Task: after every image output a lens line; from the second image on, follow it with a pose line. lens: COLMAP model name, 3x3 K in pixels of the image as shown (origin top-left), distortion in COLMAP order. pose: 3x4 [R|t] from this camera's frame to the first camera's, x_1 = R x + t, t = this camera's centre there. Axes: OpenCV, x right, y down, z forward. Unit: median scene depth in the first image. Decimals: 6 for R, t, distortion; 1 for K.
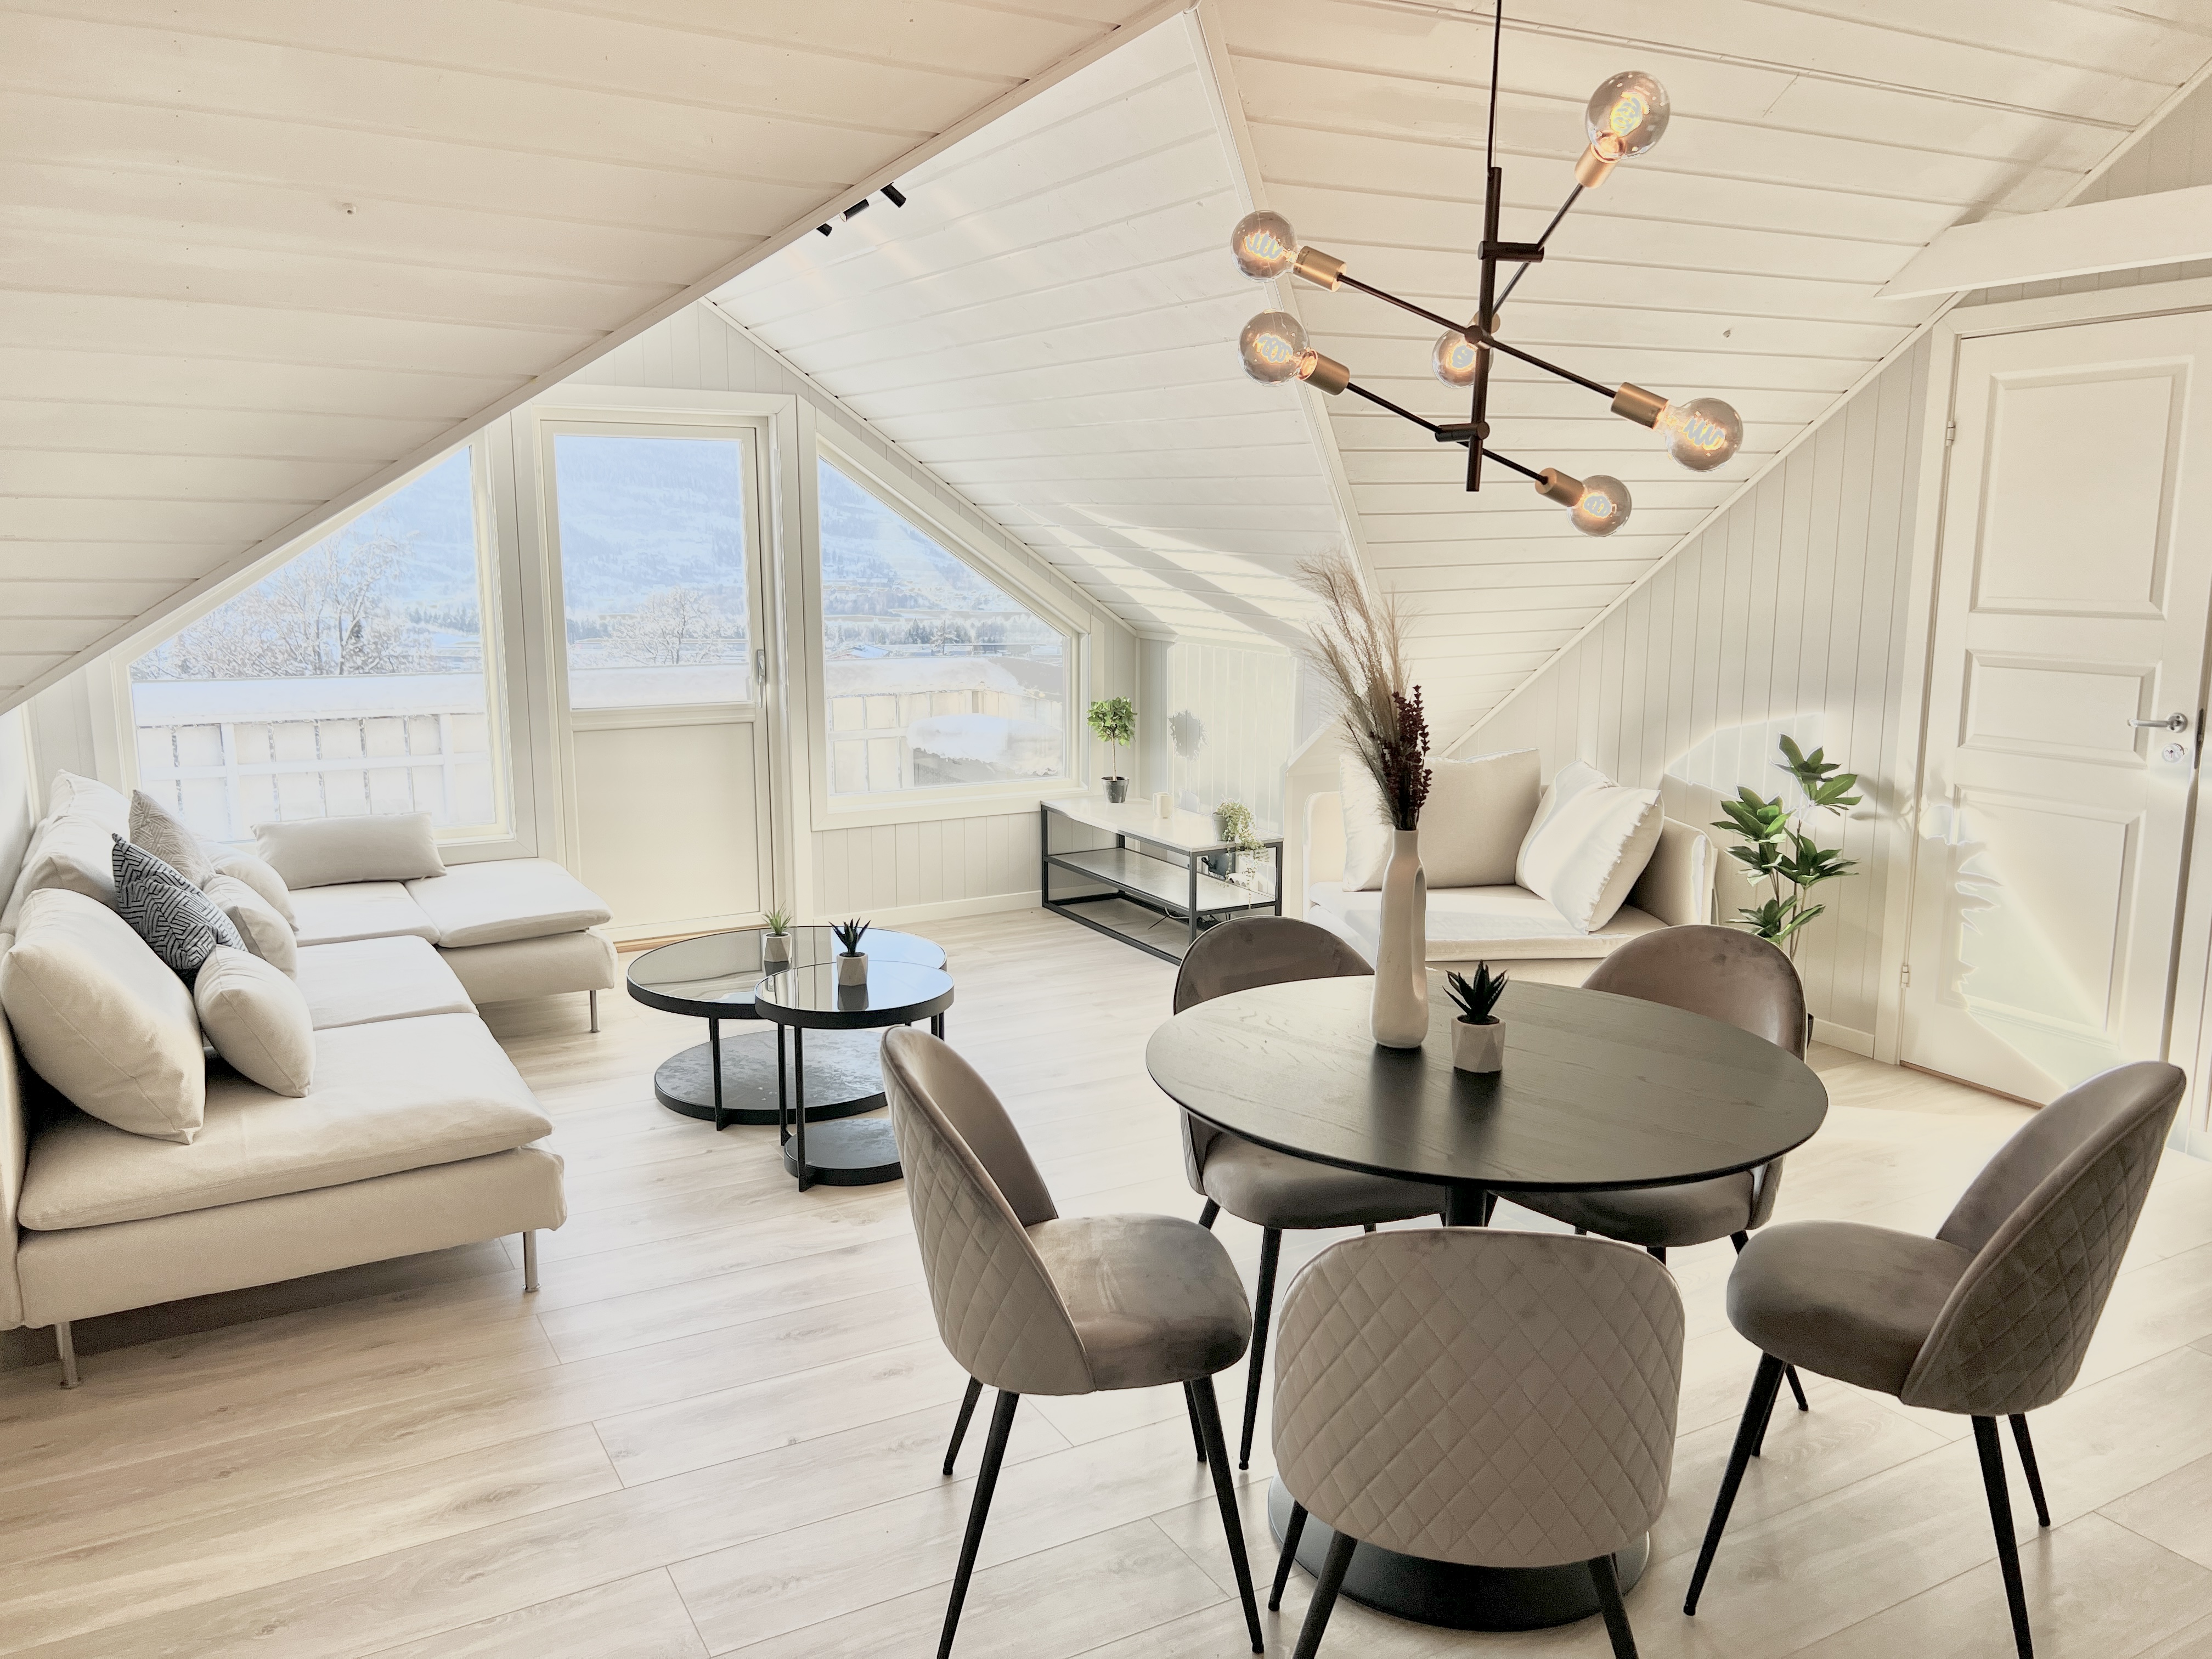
lens RADIAL K [[1633.3, 0, 1106.0], [0, 1633.3, 829.5], [0, 0, 1]] dist [0.011055, 0.000145]
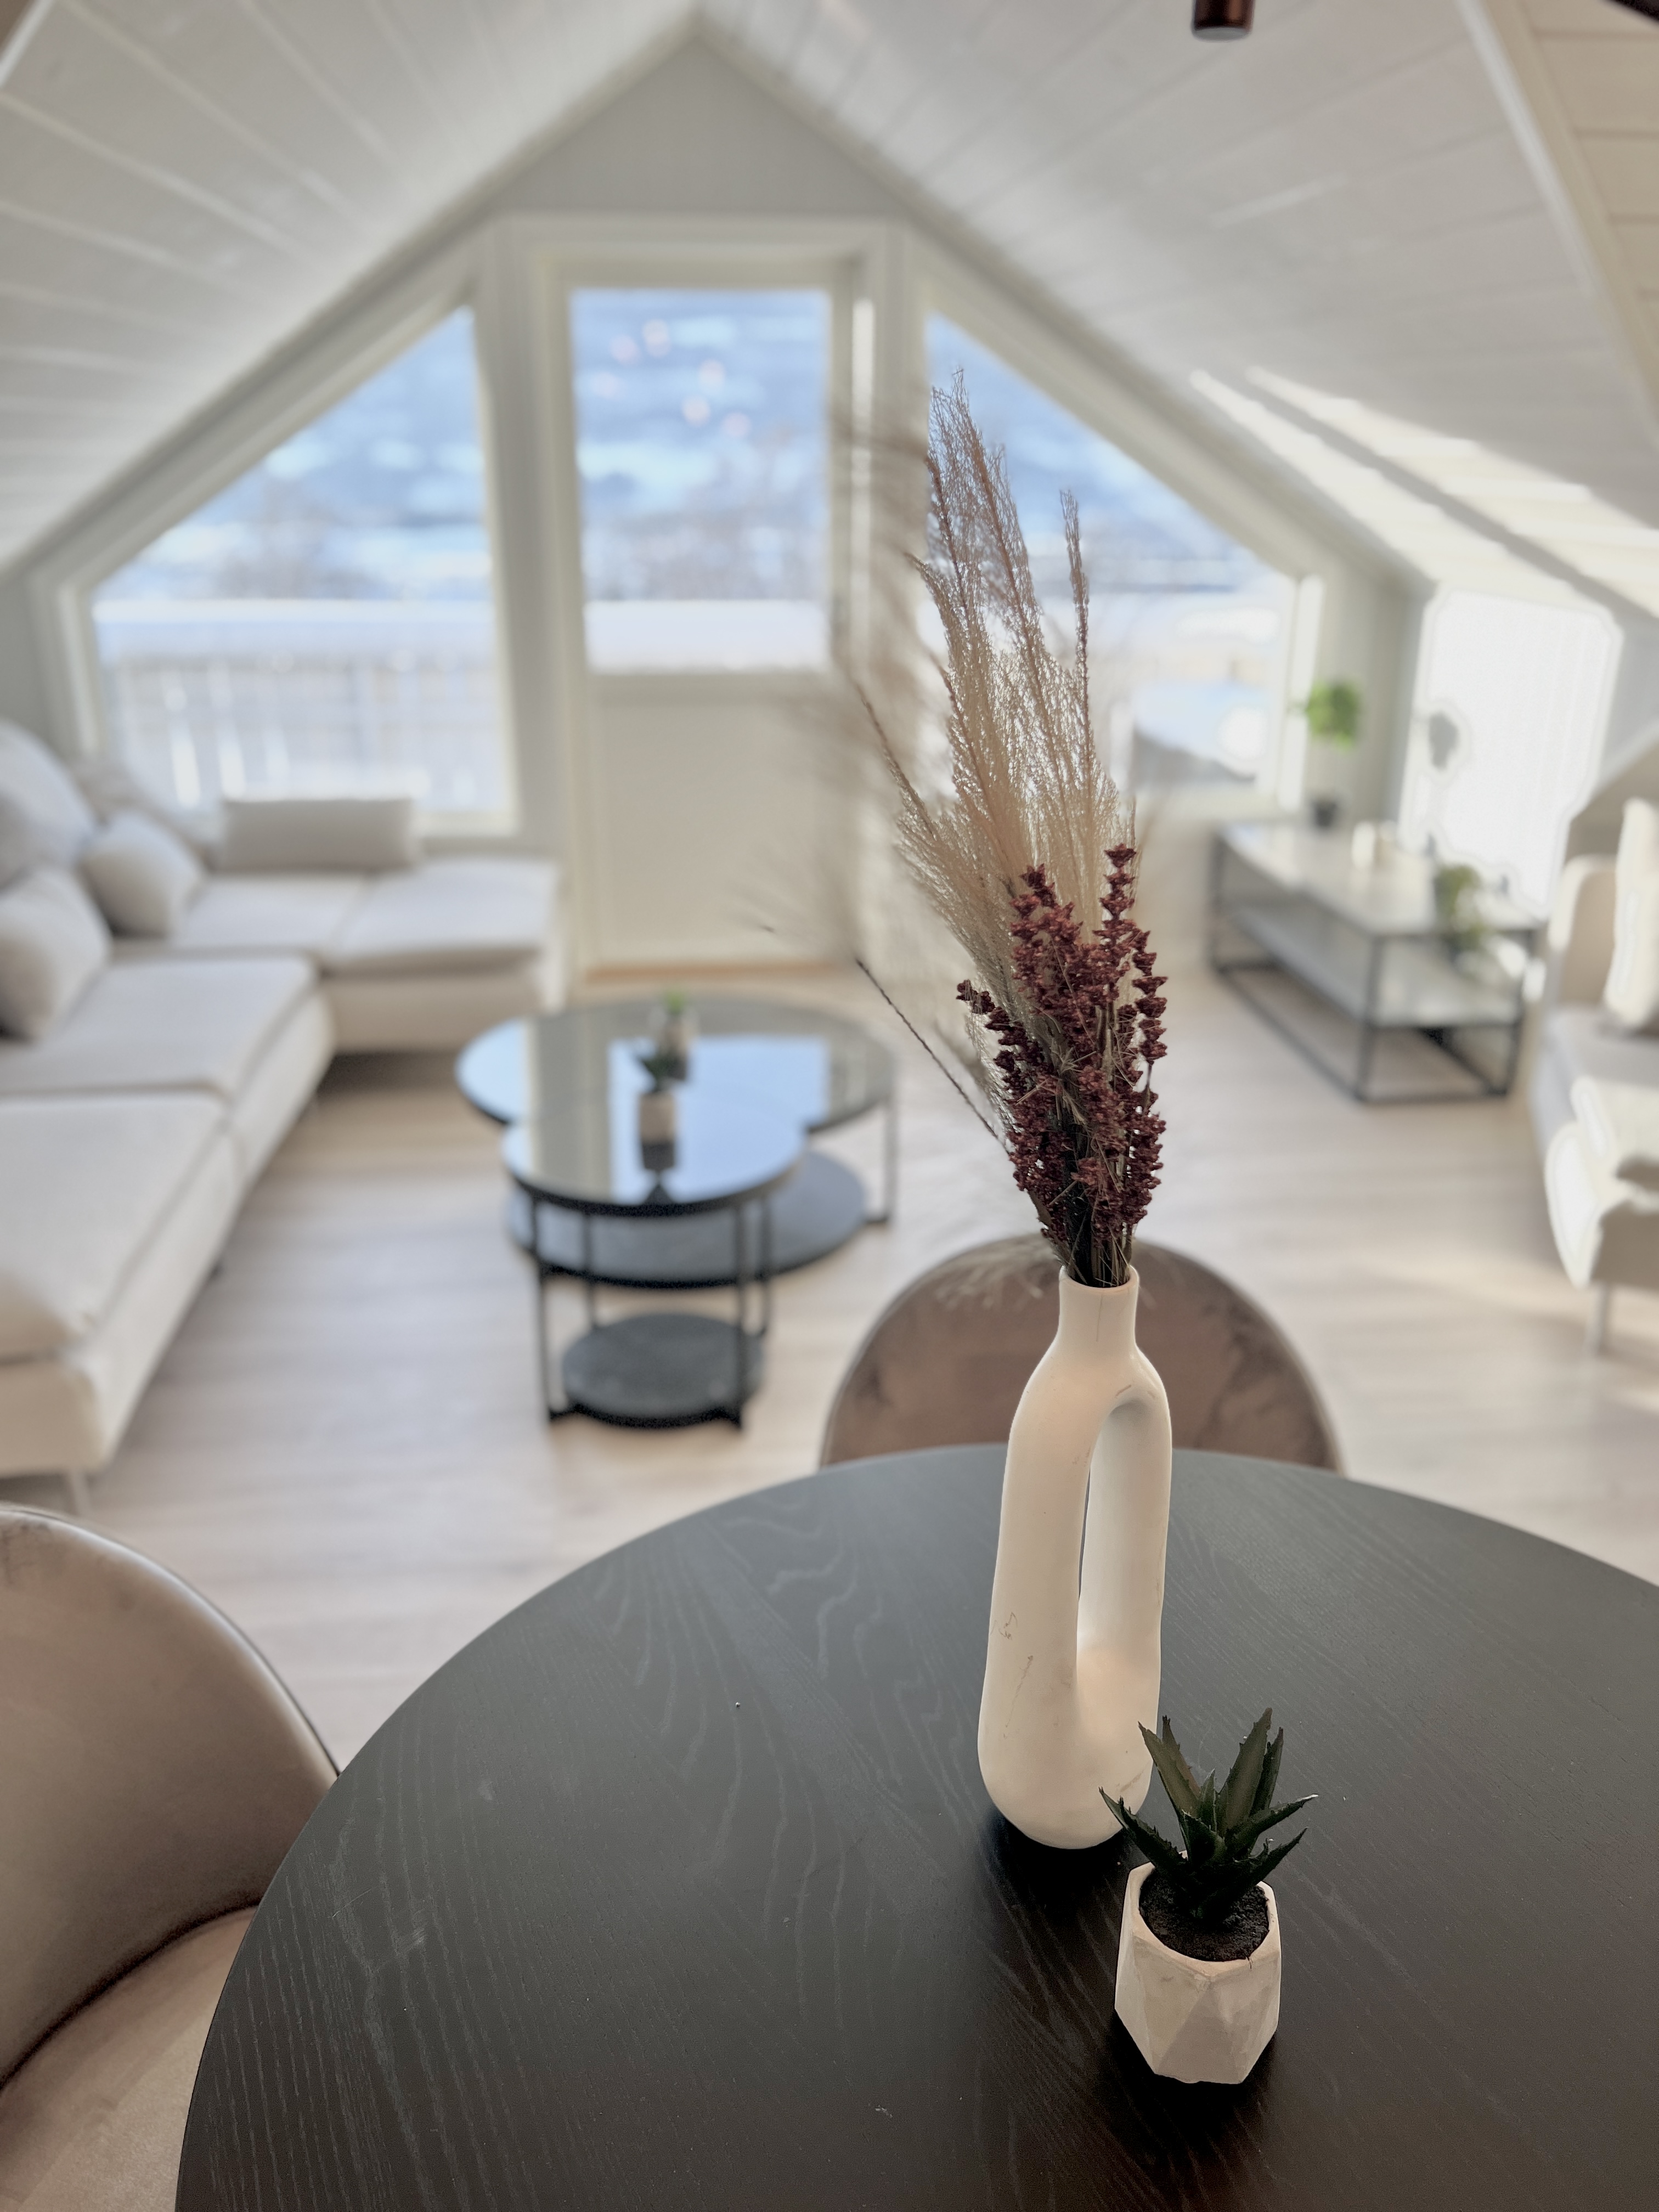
lens RADIAL K [[1633.3, 0, 829.5], [0, 1633.3, 1106.0], [0, 0, 1]] dist [0.011055, 0.000145]
pose [[0.912811, 0.146462, -0.381215, 0.105301], [-0.067425, 0.974715, 0.213036, -0.040978], [0.402777, -0.168759, 0.899606, 0.282290]]
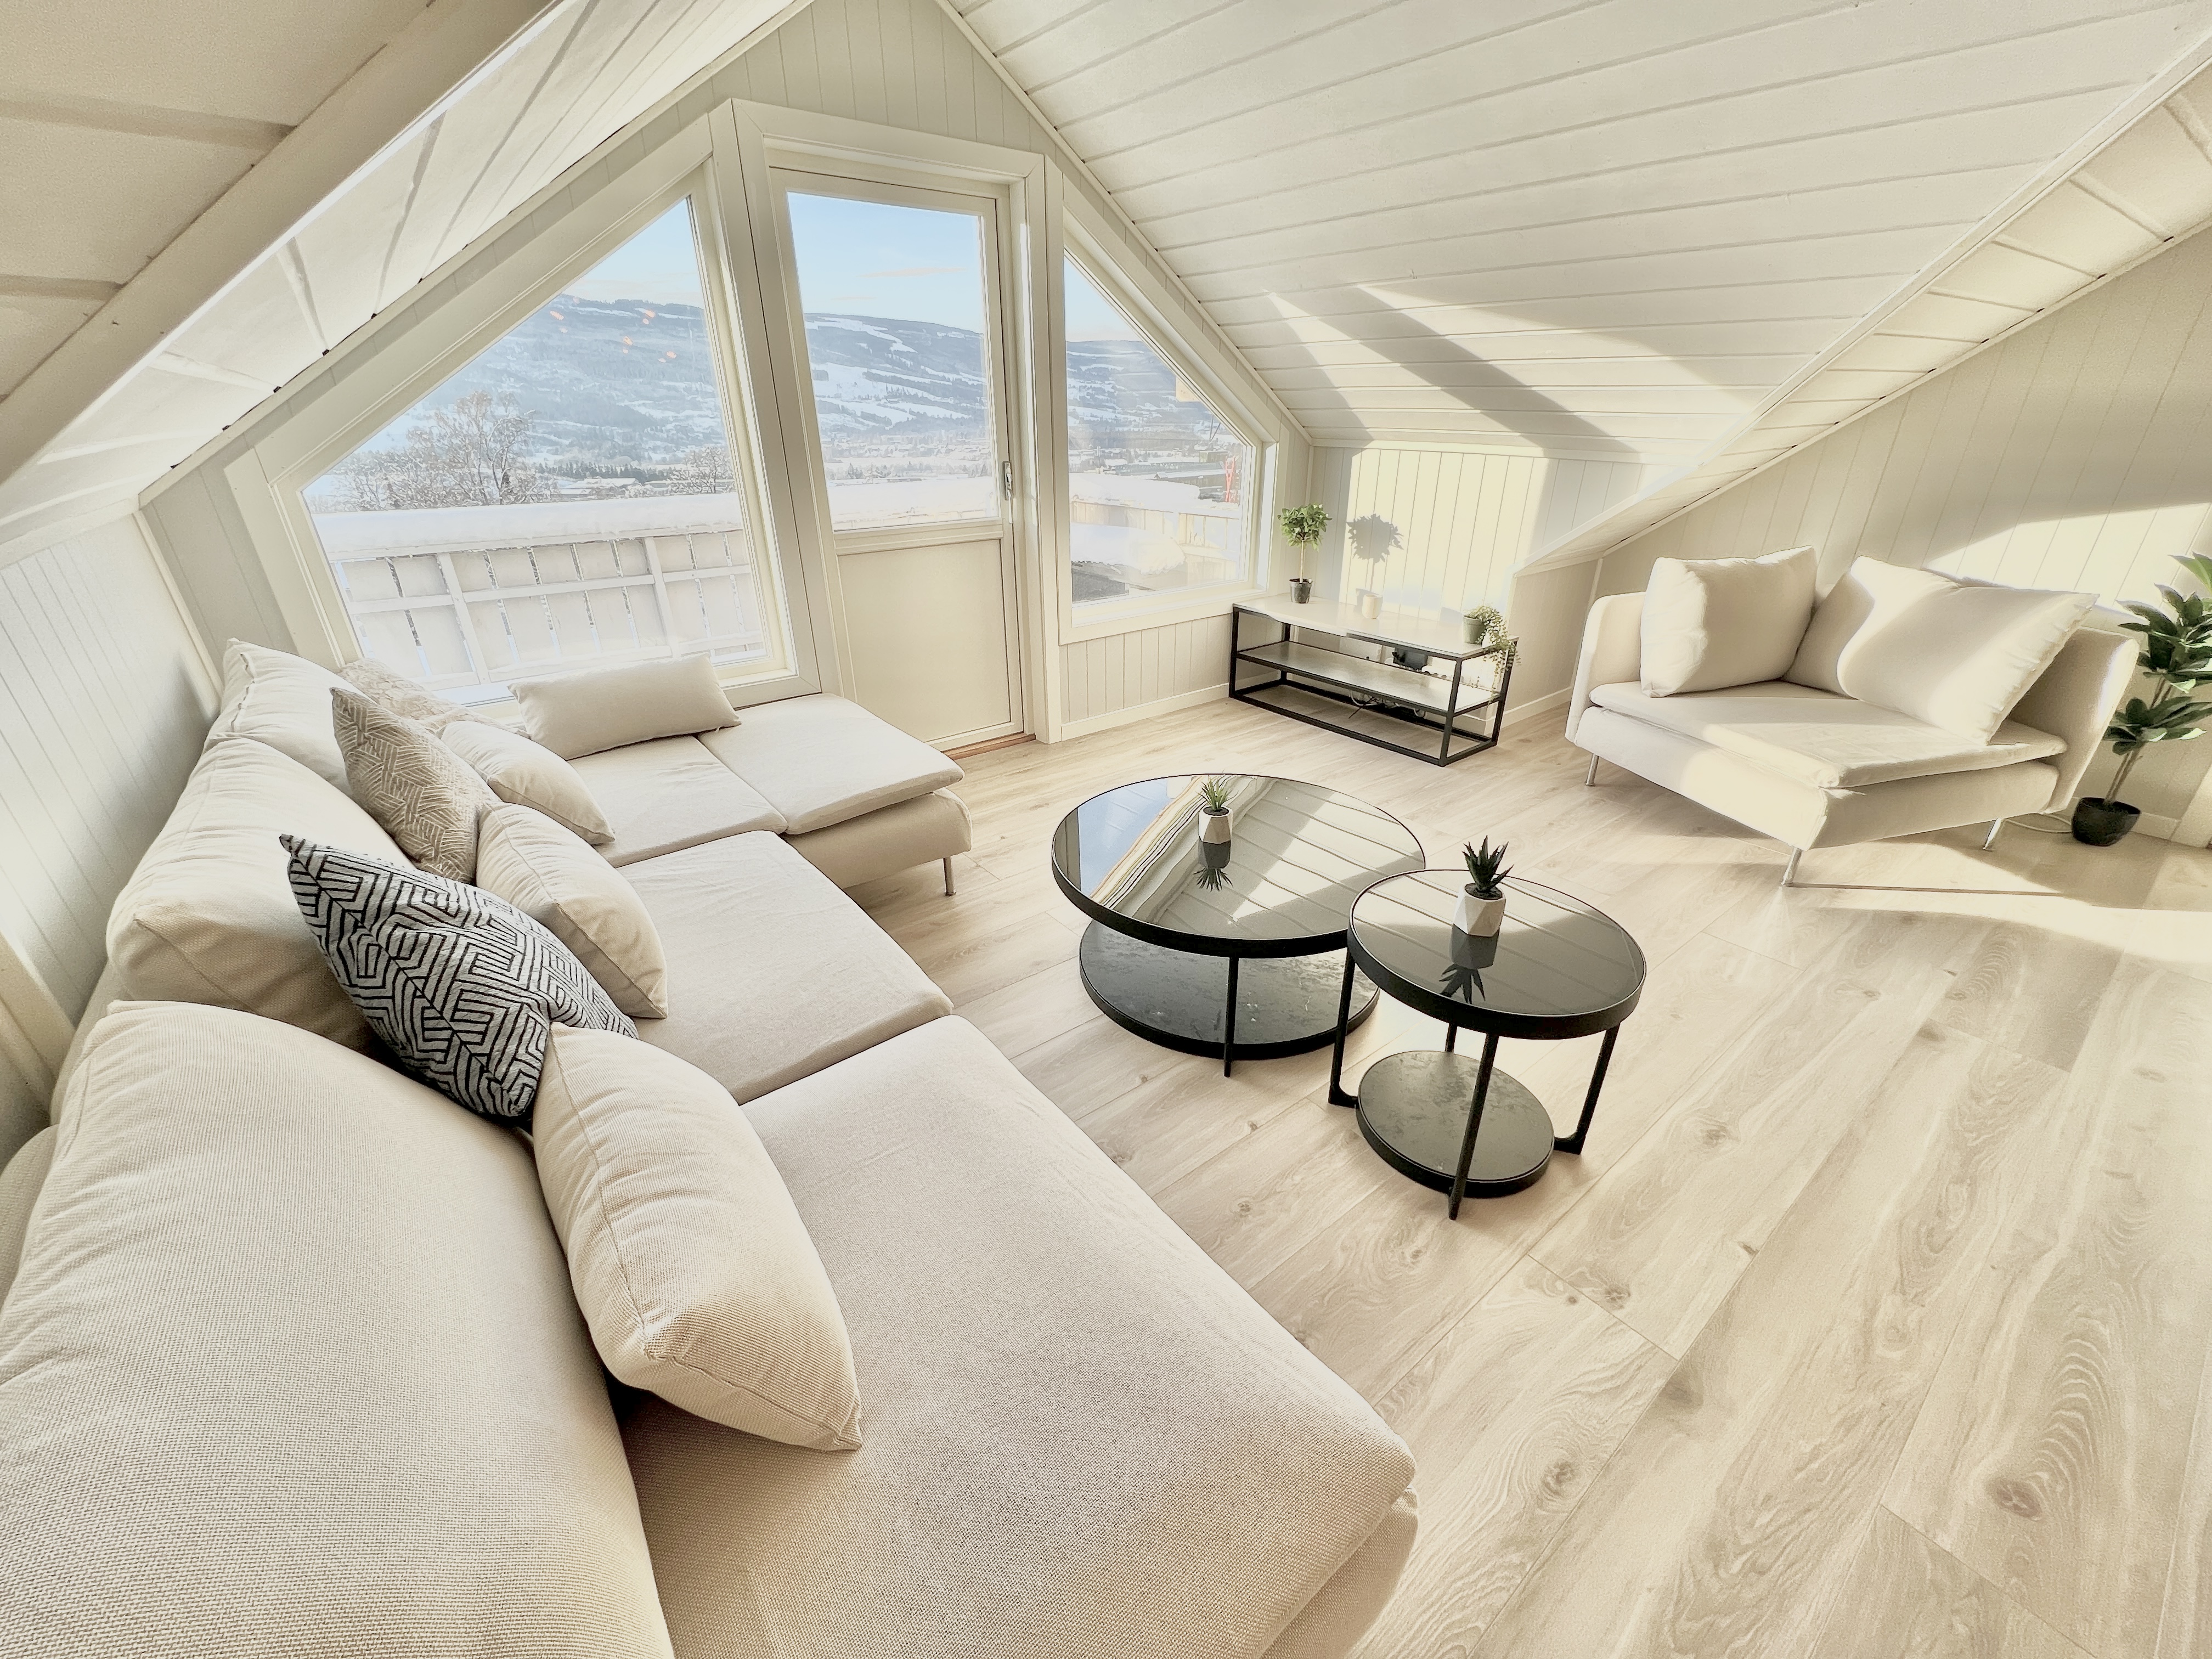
lens RADIAL K [[890.0, 0, 1106.0], [0, 890.0, 829.5], [0, 0, 1]] dist [-0.000966, -0.001021]
pose [[0.990704, -0.068112, 0.117757, -0.229117], [0.034835, 0.963786, 0.264392, -0.035430], [-0.131501, -0.257832, 0.957199, 0.416549]]
